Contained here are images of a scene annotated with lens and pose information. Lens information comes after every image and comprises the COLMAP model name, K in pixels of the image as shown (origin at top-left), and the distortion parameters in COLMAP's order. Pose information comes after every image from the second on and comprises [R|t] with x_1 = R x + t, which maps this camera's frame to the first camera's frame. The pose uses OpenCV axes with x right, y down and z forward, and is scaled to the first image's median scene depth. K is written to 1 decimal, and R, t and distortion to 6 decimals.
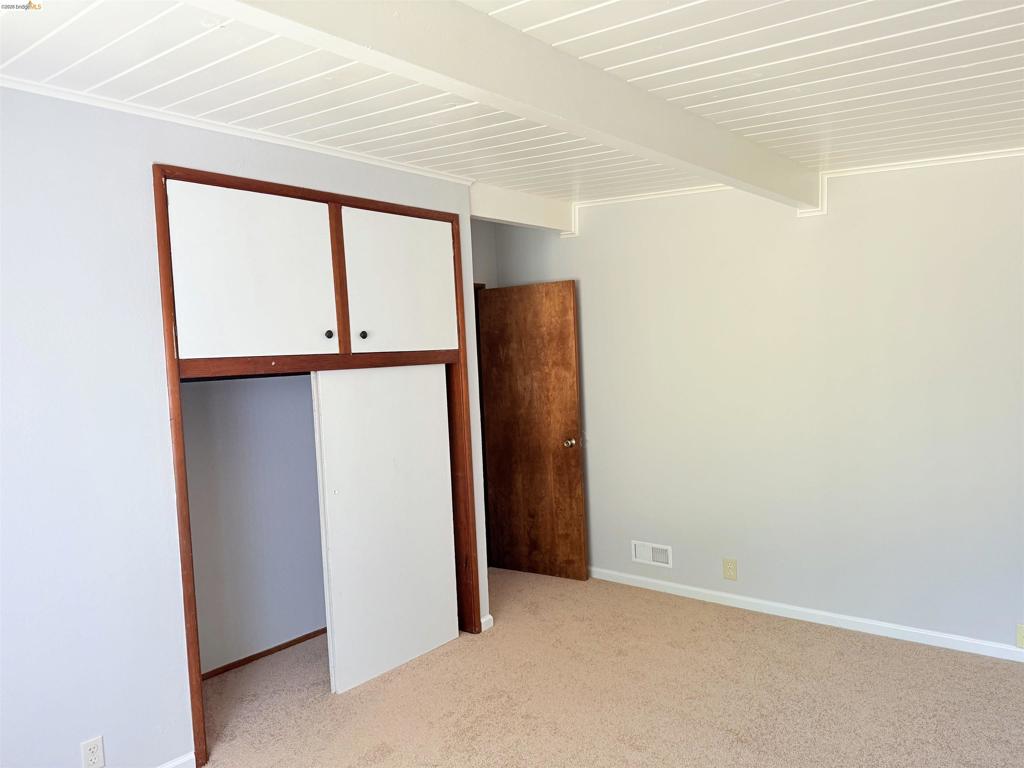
lens RADIAL K [[722.6, 0, 512.0], [0, 722.6, 384.0], [0, 0, 1]] dist [-0.001528, 0.000421]
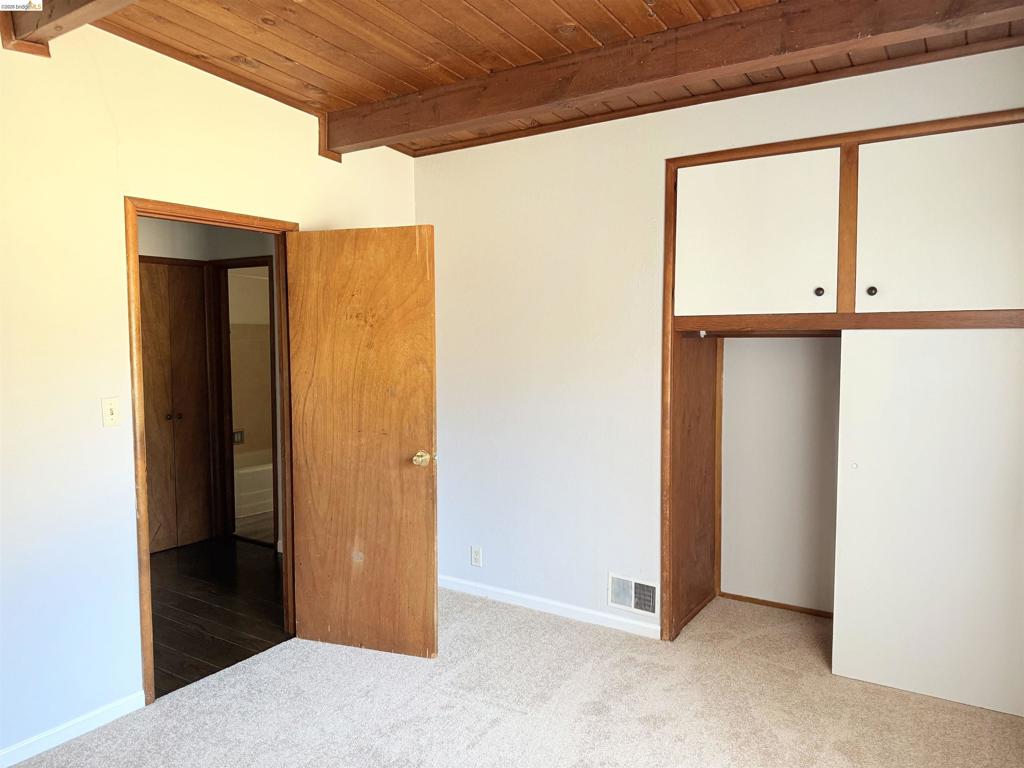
lens RADIAL K [[722.6, 0, 512.0], [0, 722.6, 384.0], [0, 0, 1]] dist [-0.001528, 0.000421]
pose [[0.144515, 0.114903, -0.982809, 0.656286], [-0.035861, 0.993191, 0.110844, -0.043073], [0.988853, 0.019226, 0.147652, 0.501083]]
